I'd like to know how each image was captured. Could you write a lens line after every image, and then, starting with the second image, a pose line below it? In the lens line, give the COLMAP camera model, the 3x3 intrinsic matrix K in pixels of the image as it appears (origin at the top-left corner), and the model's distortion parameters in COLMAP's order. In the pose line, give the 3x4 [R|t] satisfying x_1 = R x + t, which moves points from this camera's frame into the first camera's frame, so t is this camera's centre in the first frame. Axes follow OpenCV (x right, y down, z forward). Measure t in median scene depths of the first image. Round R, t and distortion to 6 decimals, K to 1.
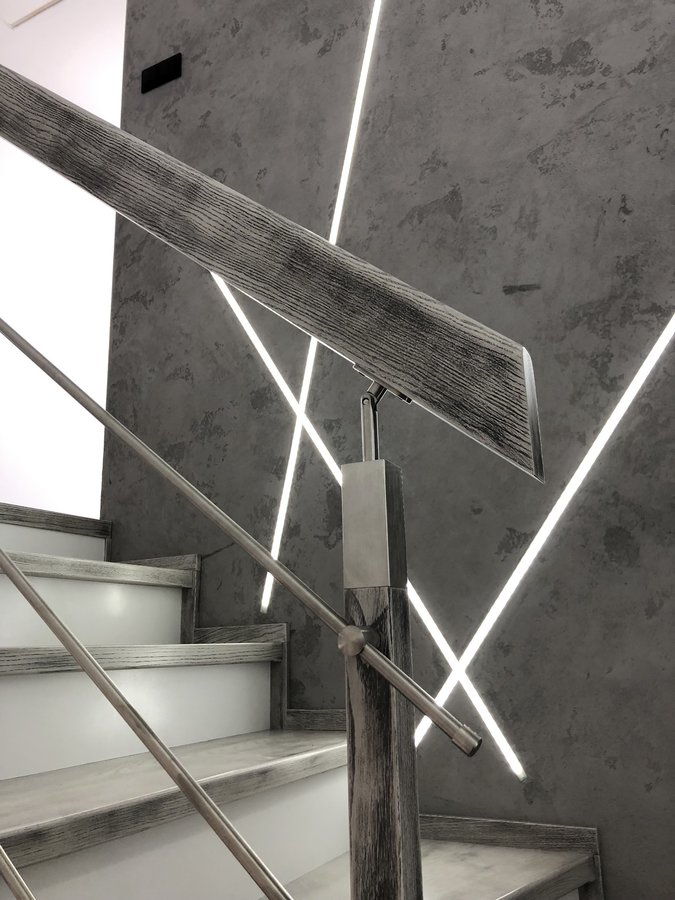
lens RADIAL K [[741.1, 0, 337.5], [0, 741.1, 450.0], [0, 0, 1]] dist [-0.010524, 0.050005]
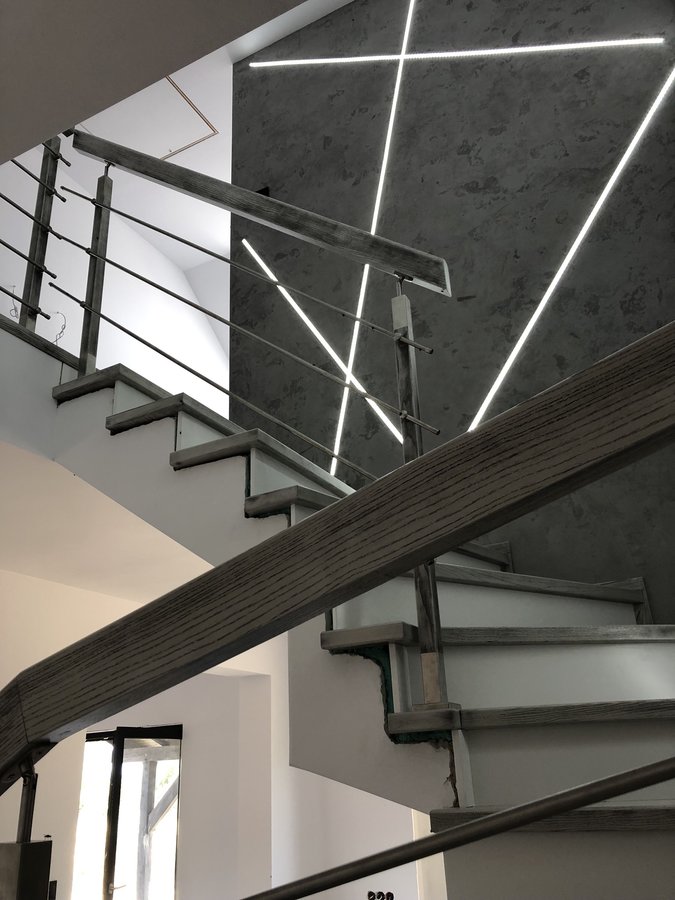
lens RADIAL K [[732.9, 0, 330.9], [0, 732.9, 474.2], [0, 0, 1]] dist [-0.004678, -0.013136]
pose [[0.999874, -0.015257, -0.004278, -0.097206], [0.014625, 0.992491, -0.121437, 0.440082], [0.006099, 0.121360, 0.992590, -0.793813]]
